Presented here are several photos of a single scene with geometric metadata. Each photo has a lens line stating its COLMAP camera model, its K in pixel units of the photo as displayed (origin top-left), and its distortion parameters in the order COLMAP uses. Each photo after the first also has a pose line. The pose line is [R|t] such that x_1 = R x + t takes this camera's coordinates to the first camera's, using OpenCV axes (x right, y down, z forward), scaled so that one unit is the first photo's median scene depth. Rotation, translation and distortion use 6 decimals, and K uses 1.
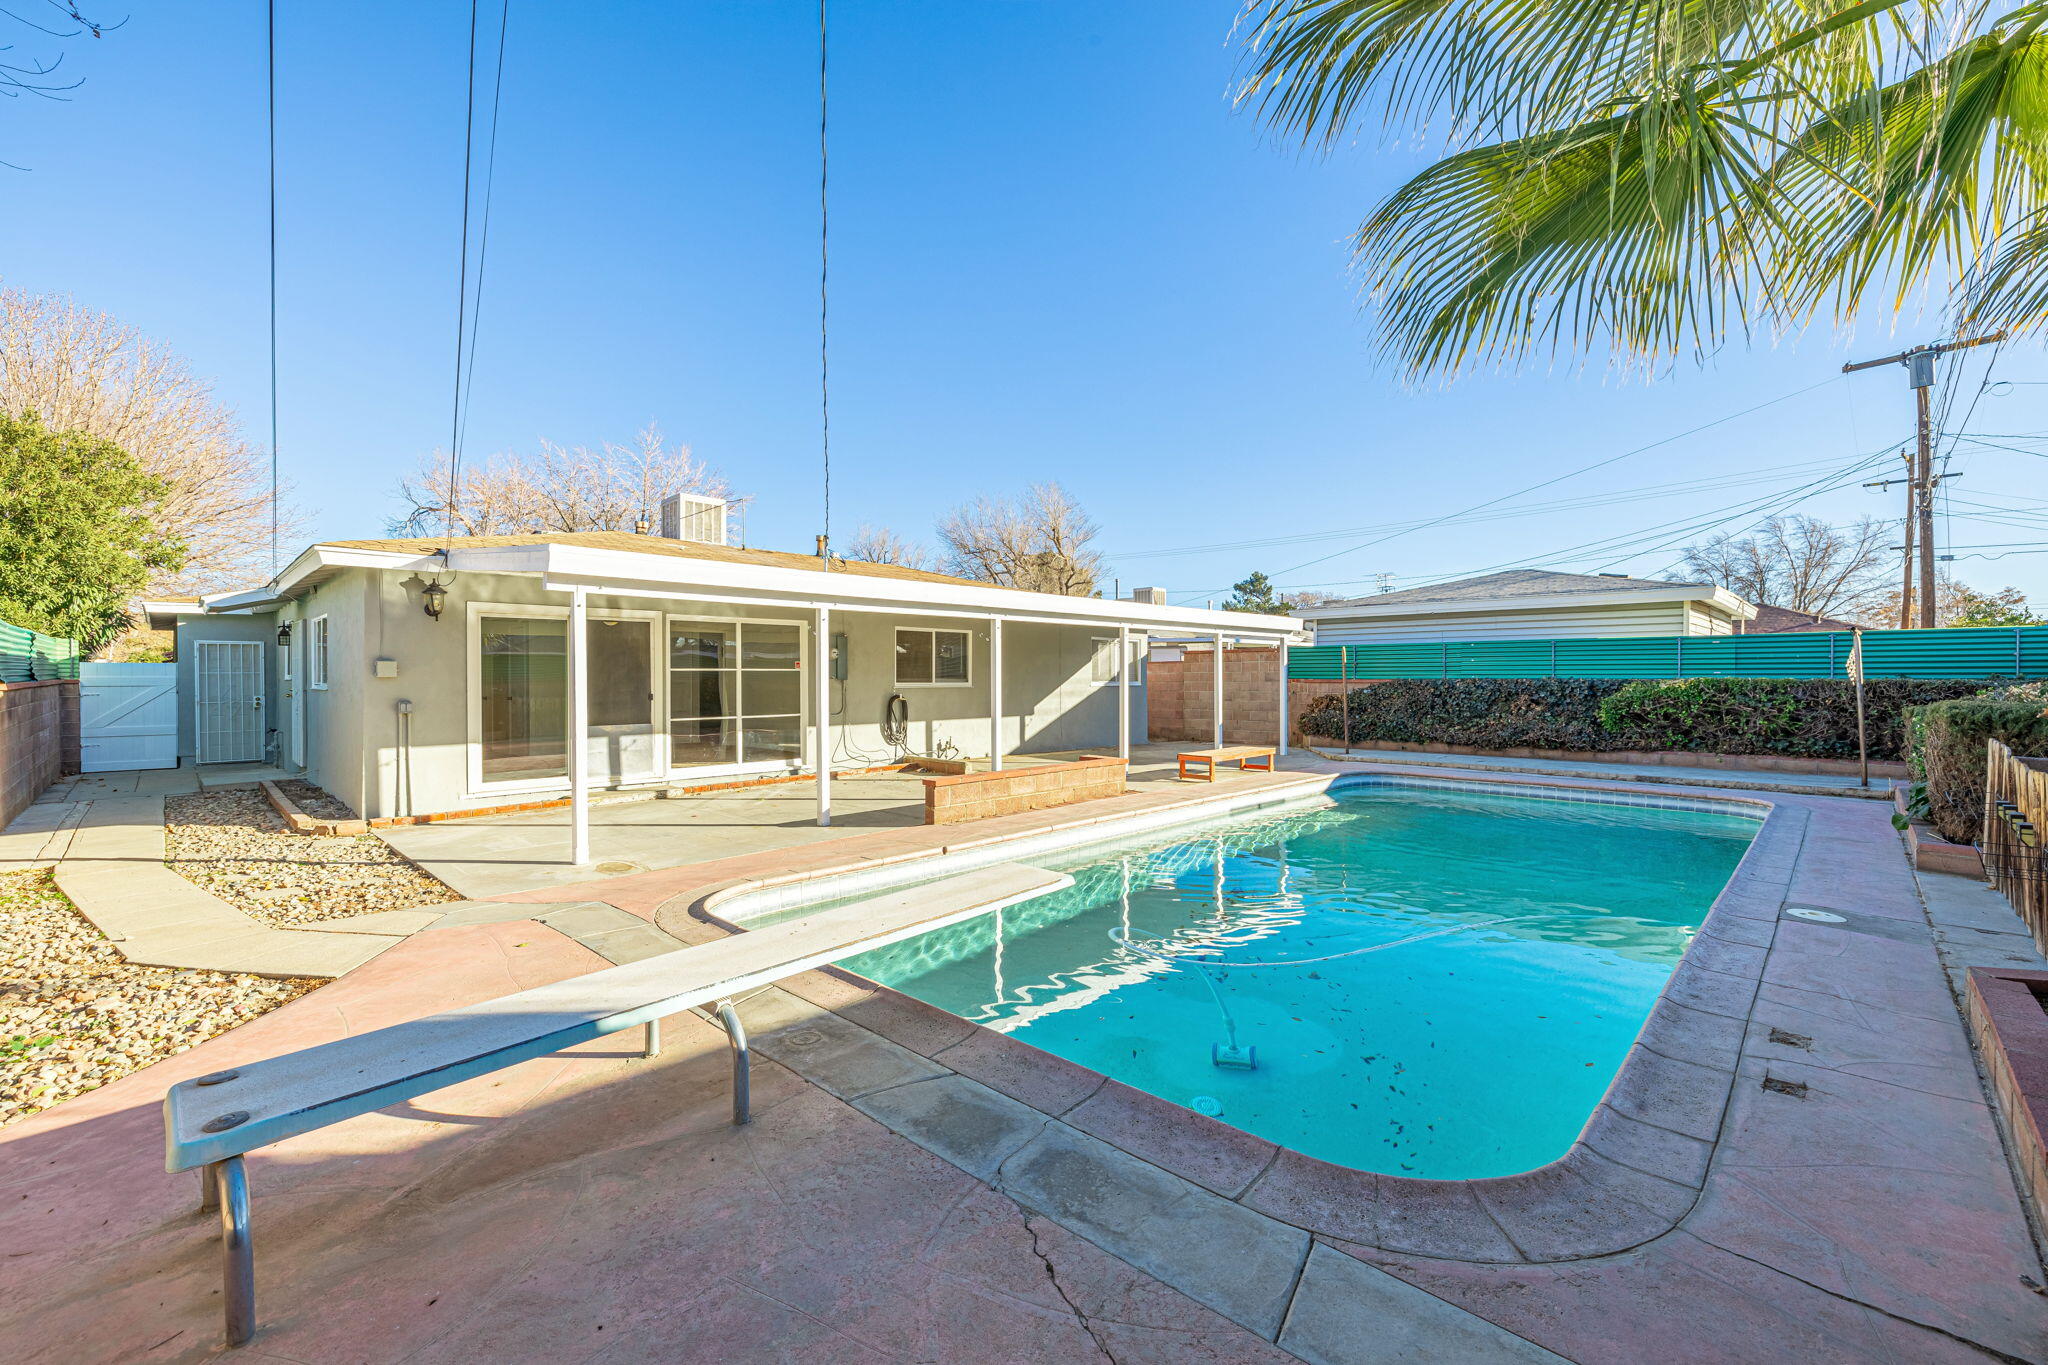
lens RADIAL K [[859.0, 0, 1019.1], [0, 859.0, 677.8], [0, 0, 1]] dist [-0.001170, -0.000221]
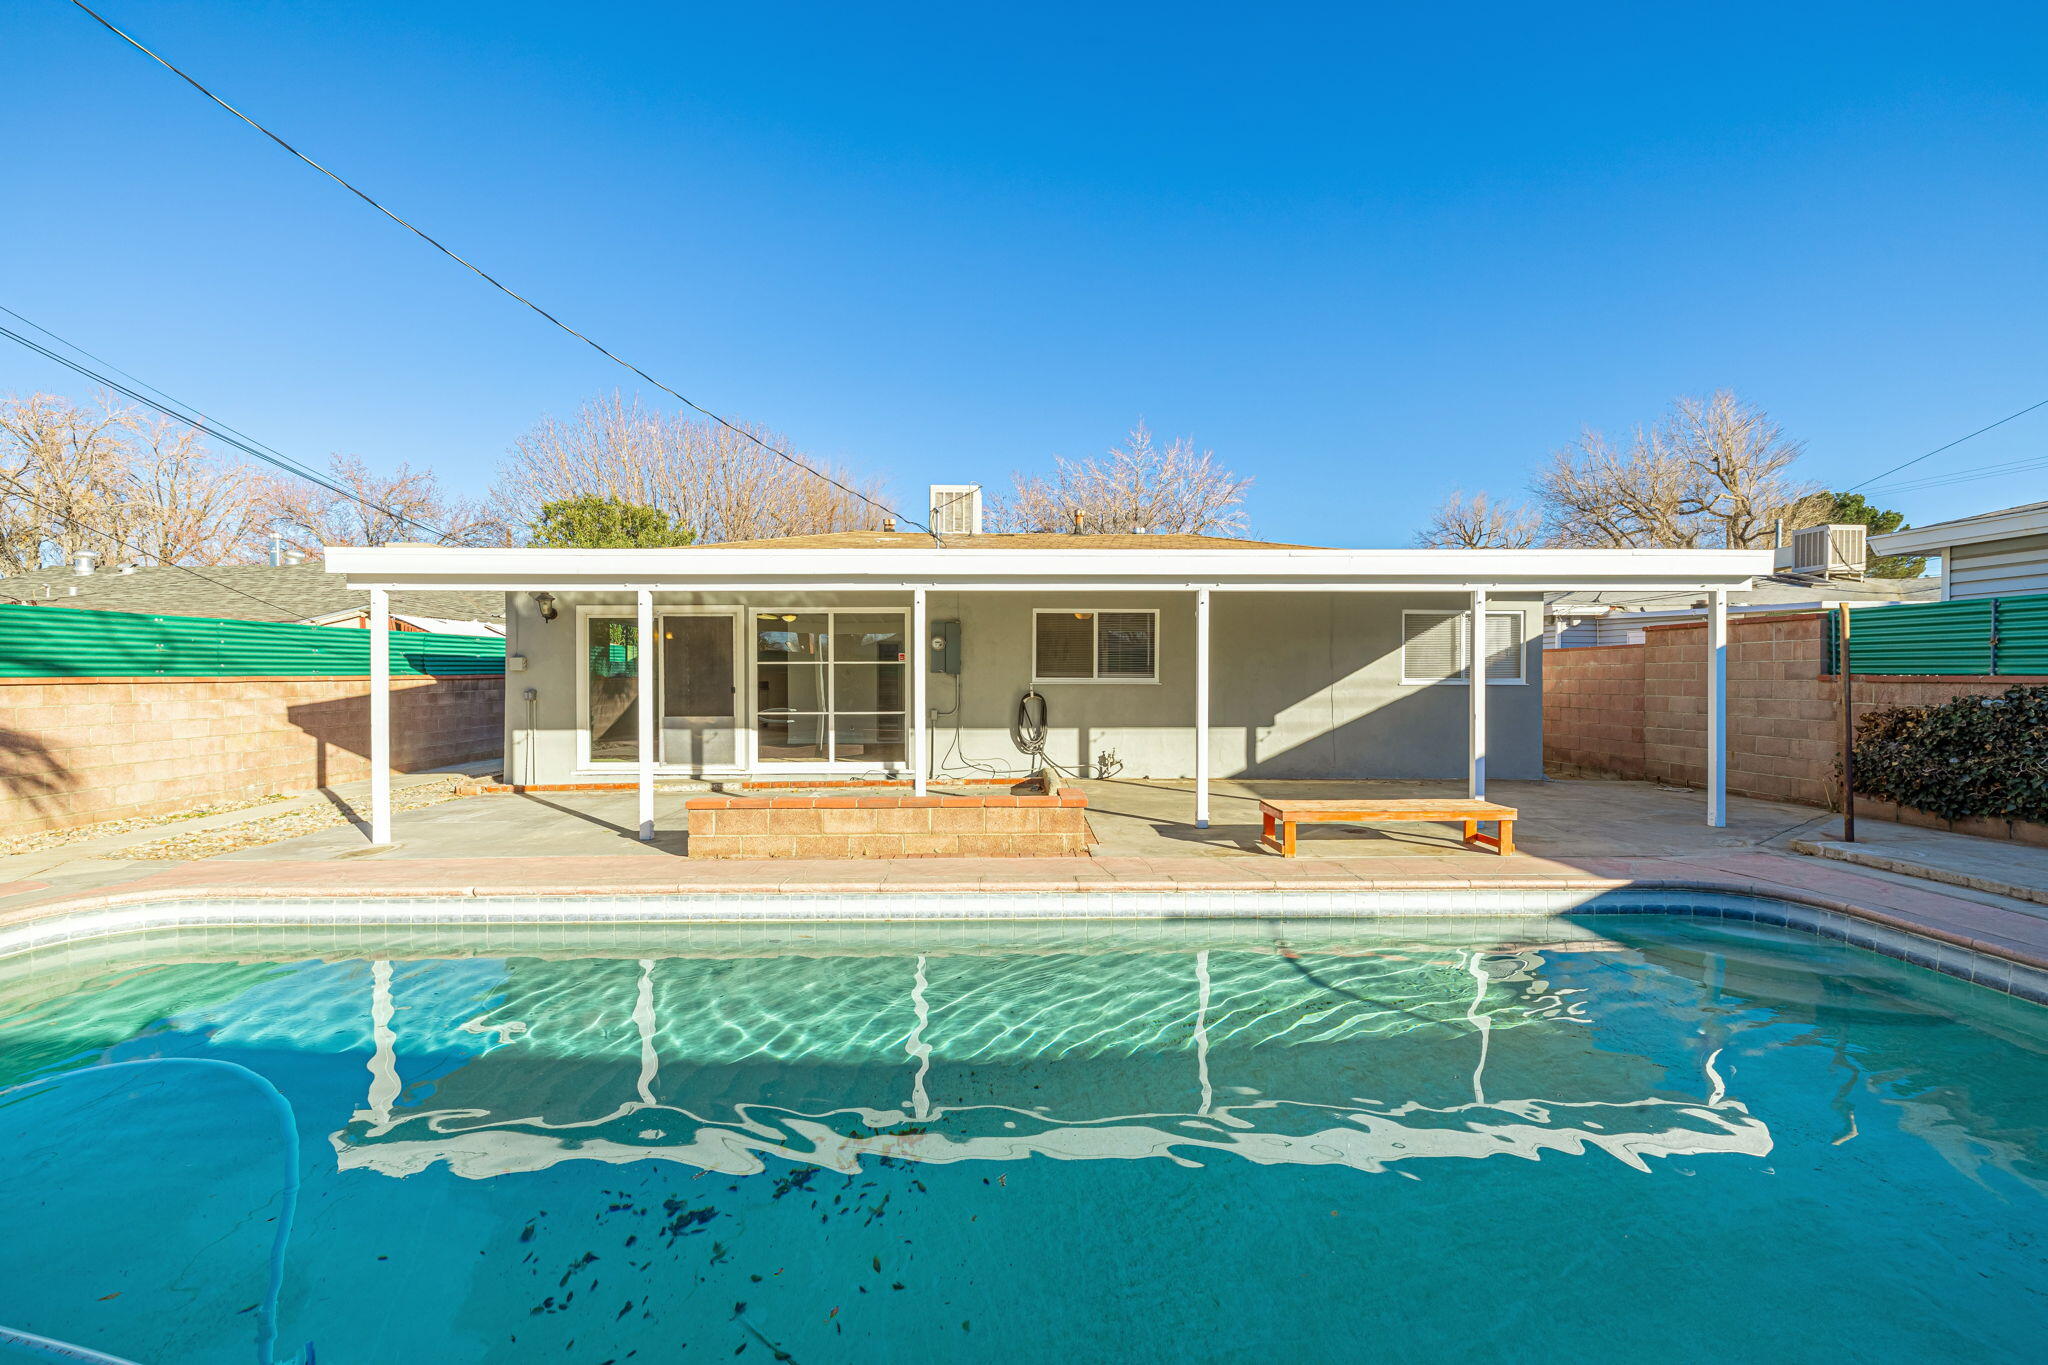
lens RADIAL K [[859.0, 0, 1019.1], [0, 859.0, 677.8], [0, 0, 1]] dist [-0.001170, -0.000221]
pose [[0.715657, 0.004282, -0.698439, 0.419570], [-0.001681, 0.999989, 0.004407, 0.002368], [0.698450, -0.001980, 0.715656, 0.412429]]
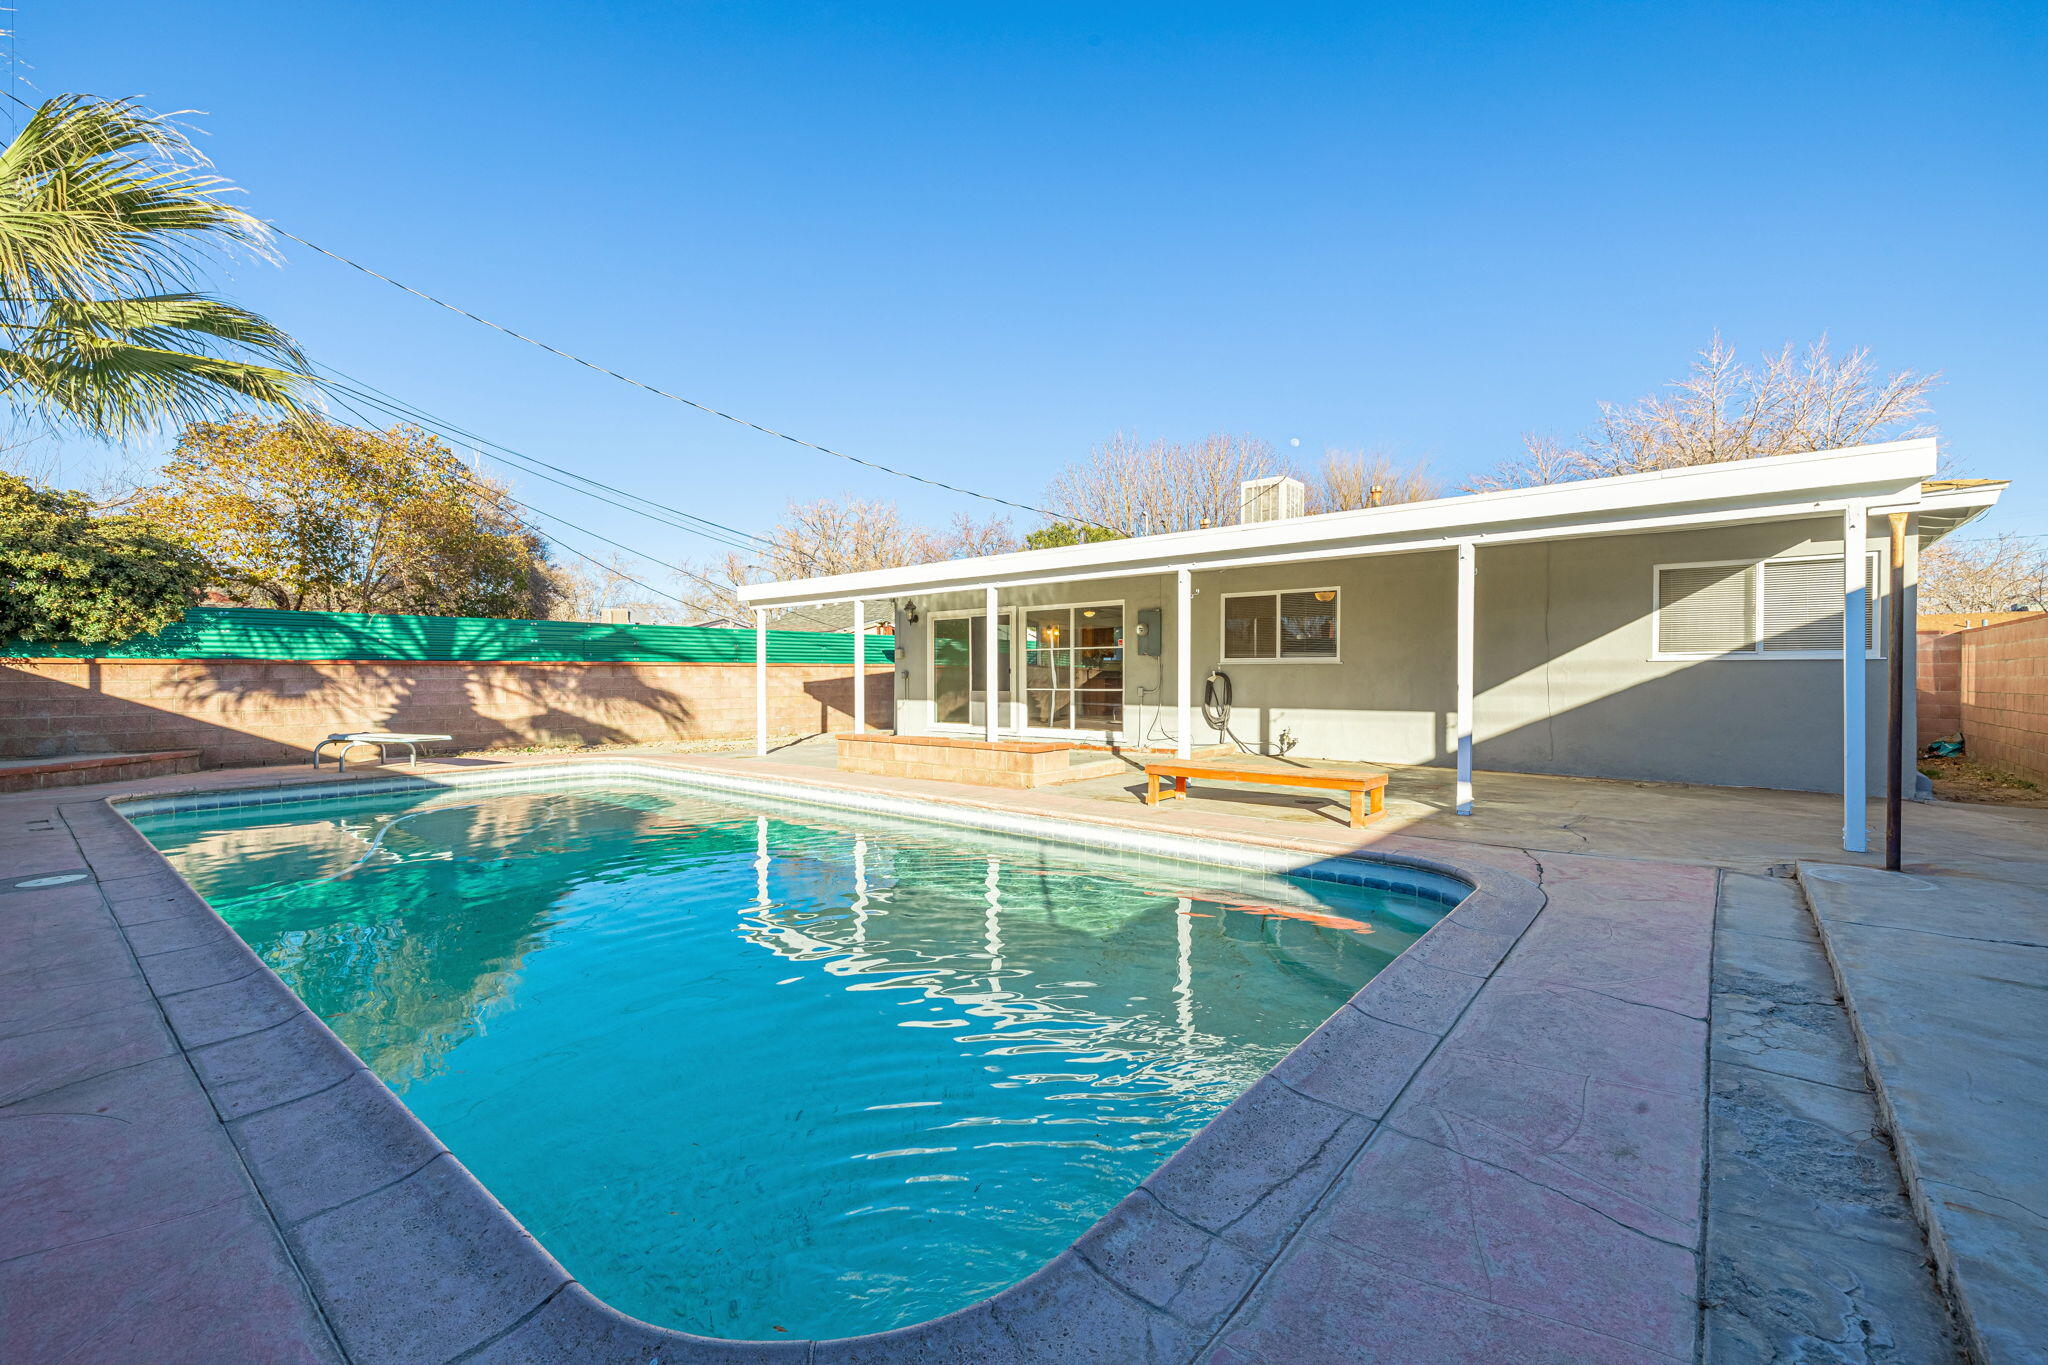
lens RADIAL K [[859.0, 0, 1019.1], [0, 859.0, 677.8], [0, 0, 1]] dist [-0.001170, -0.000221]
pose [[0.085927, 0.004309, -0.996292, 0.713194], [0.000640, 0.999990, 0.004381, 0.021492], [0.996301, -0.001014, 0.085923, 0.729164]]
